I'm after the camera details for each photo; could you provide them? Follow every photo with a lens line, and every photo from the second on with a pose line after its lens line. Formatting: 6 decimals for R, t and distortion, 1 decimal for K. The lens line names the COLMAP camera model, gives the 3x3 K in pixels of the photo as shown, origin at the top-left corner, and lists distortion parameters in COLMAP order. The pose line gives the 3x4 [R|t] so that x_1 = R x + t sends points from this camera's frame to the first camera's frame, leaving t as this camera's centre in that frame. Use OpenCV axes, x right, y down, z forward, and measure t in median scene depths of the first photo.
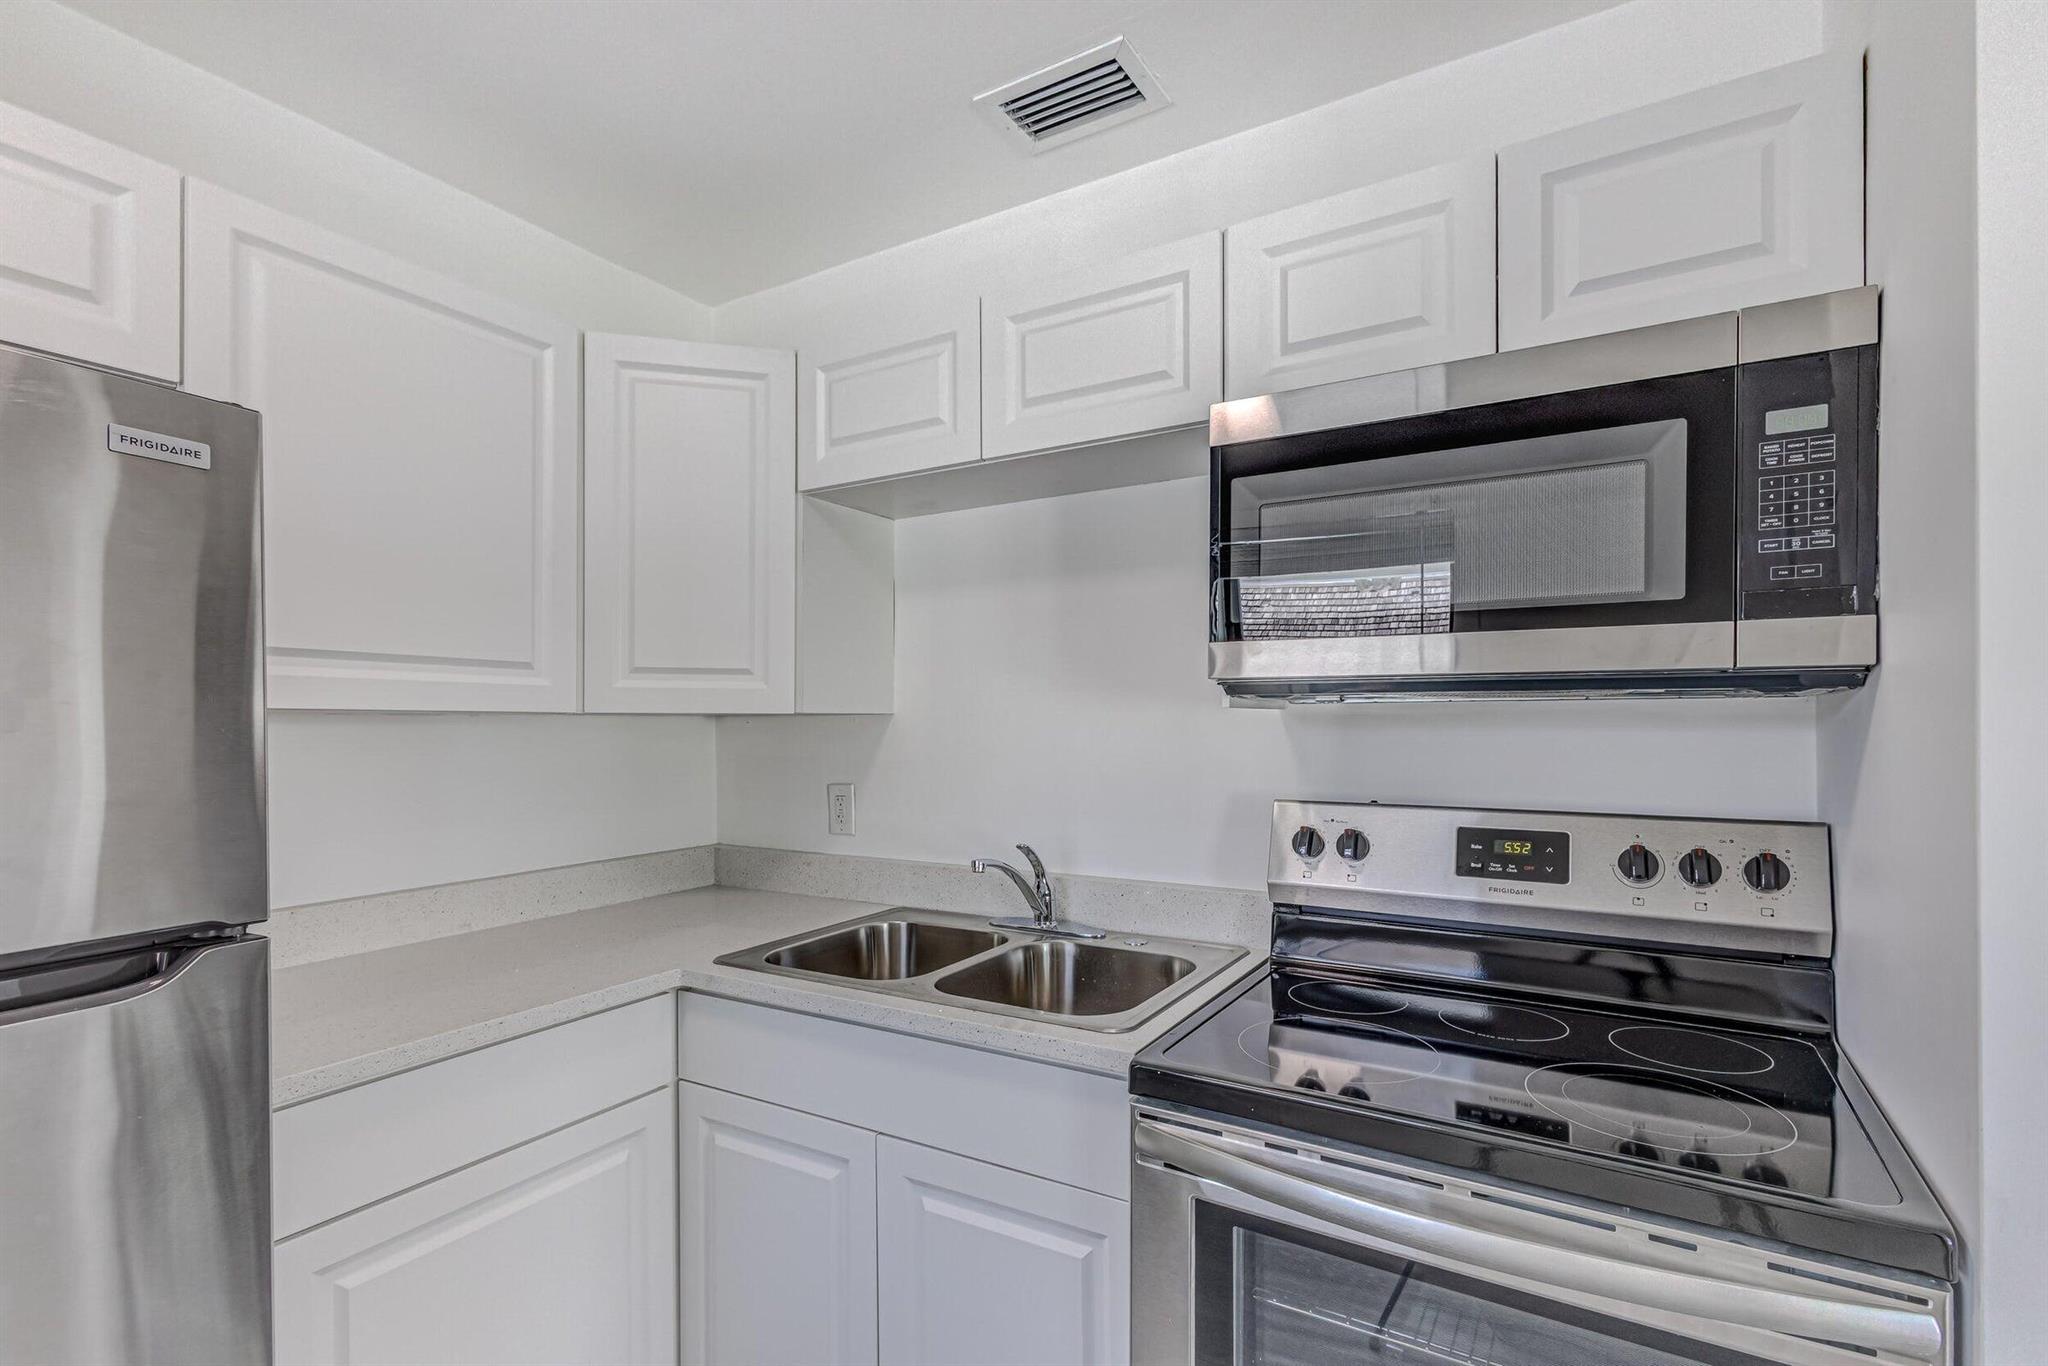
lens RADIAL K [[968.4, 0, 1020.7], [0, 968.4, 717.2], [0, 0, 1]] dist [0.015272, -0.000205]
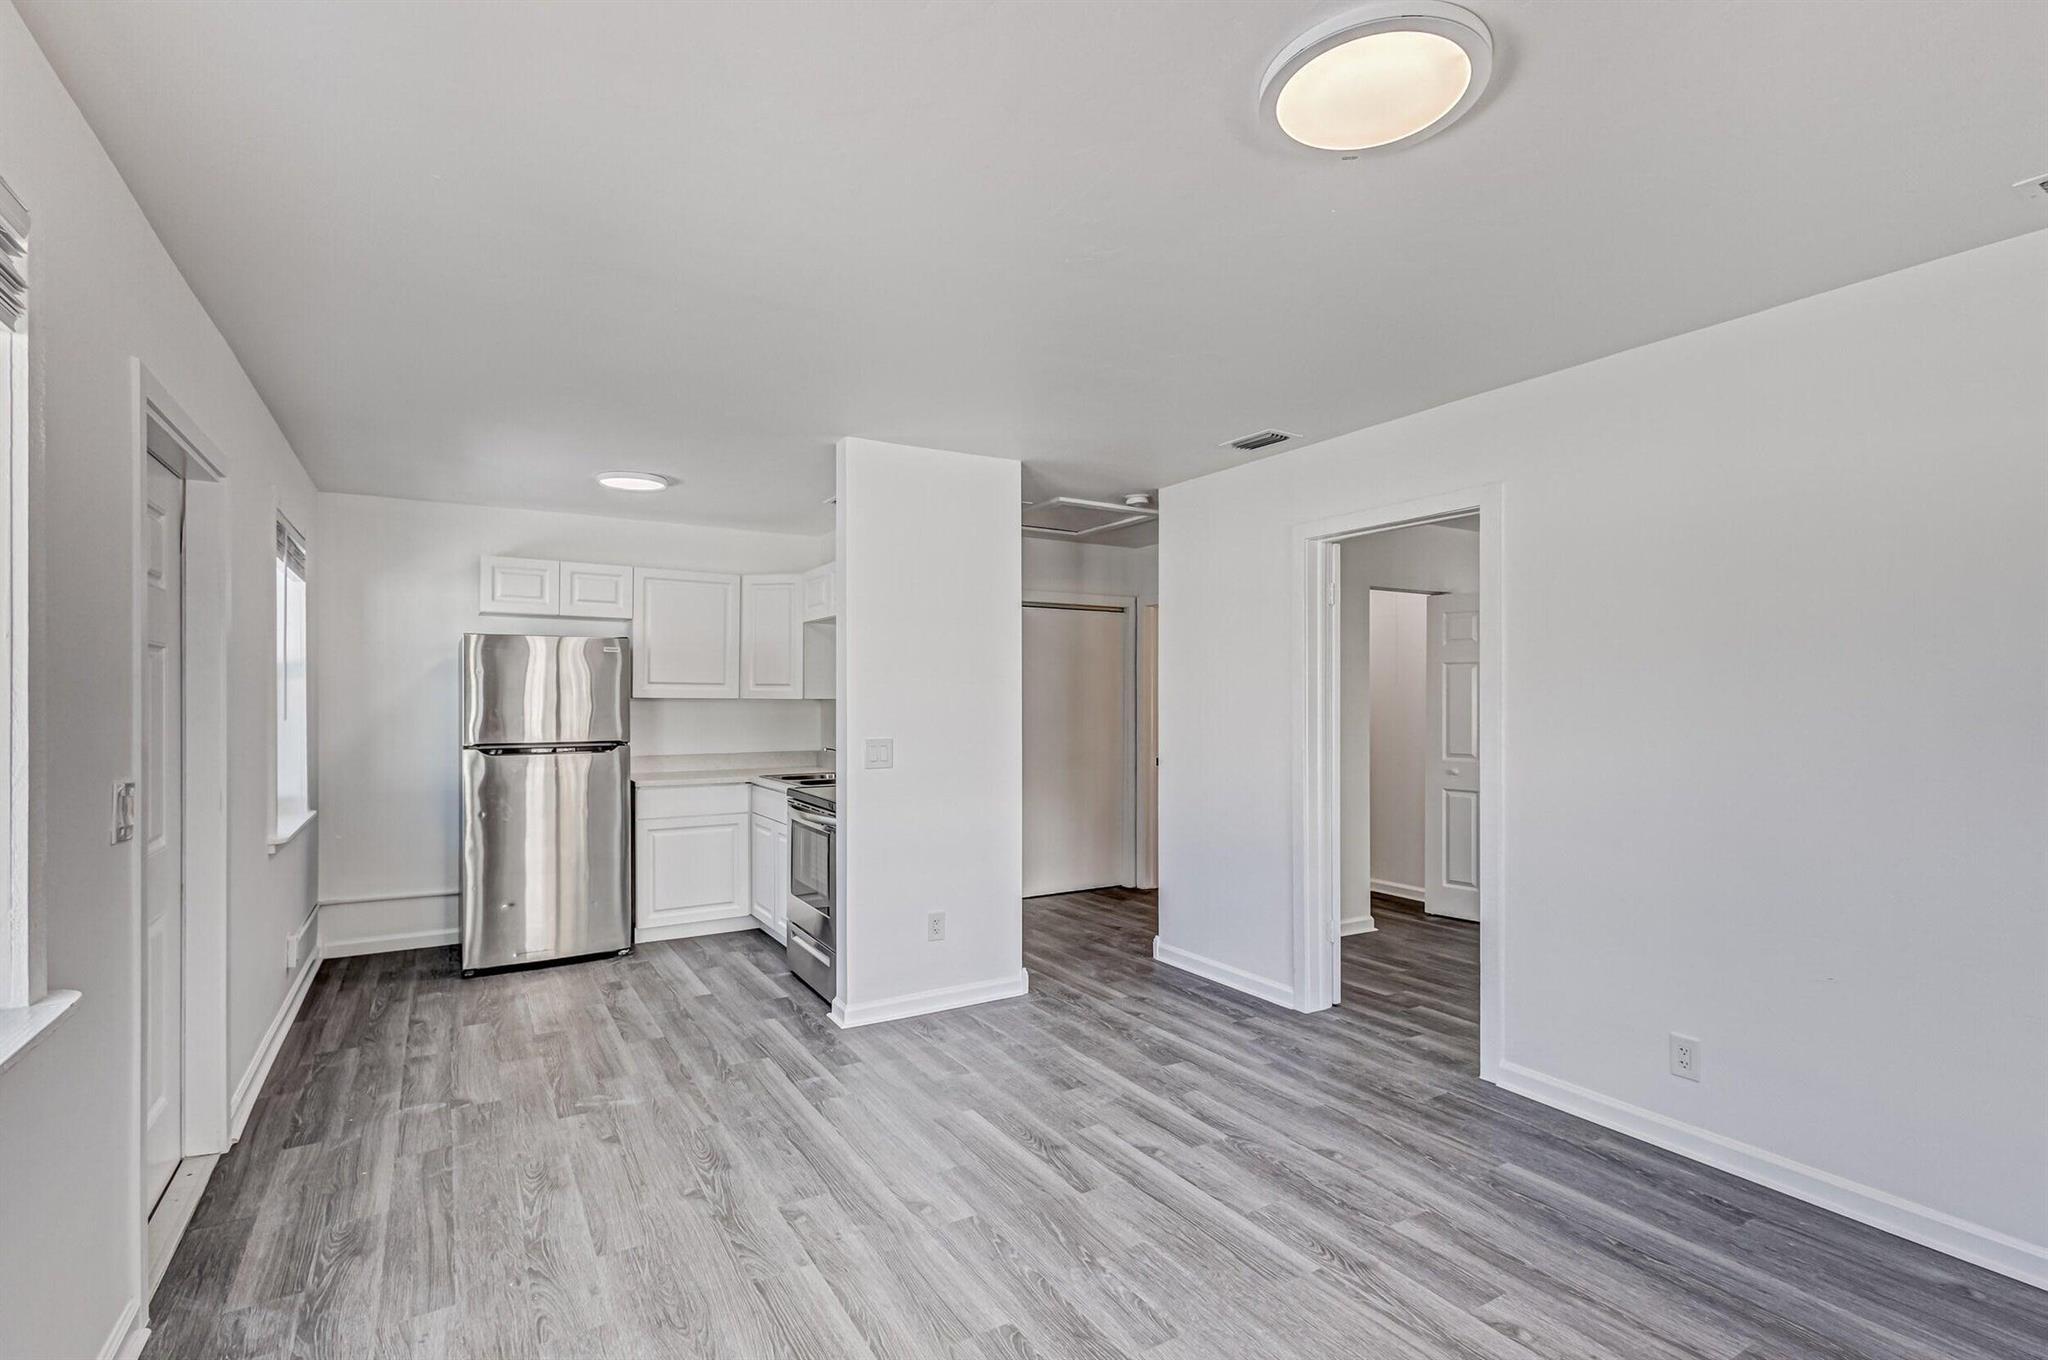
lens RADIAL K [[958.6, 0, 1017.4], [0, 958.6, 693.0], [0, 0, 1]] dist [0.013200, -0.000471]
pose [[0.881130, 0.000389, -0.472875, 2.262776], [-0.001955, 0.999994, -0.002821, -0.021087], [0.472871, 0.003410, 0.881125, -1.631580]]
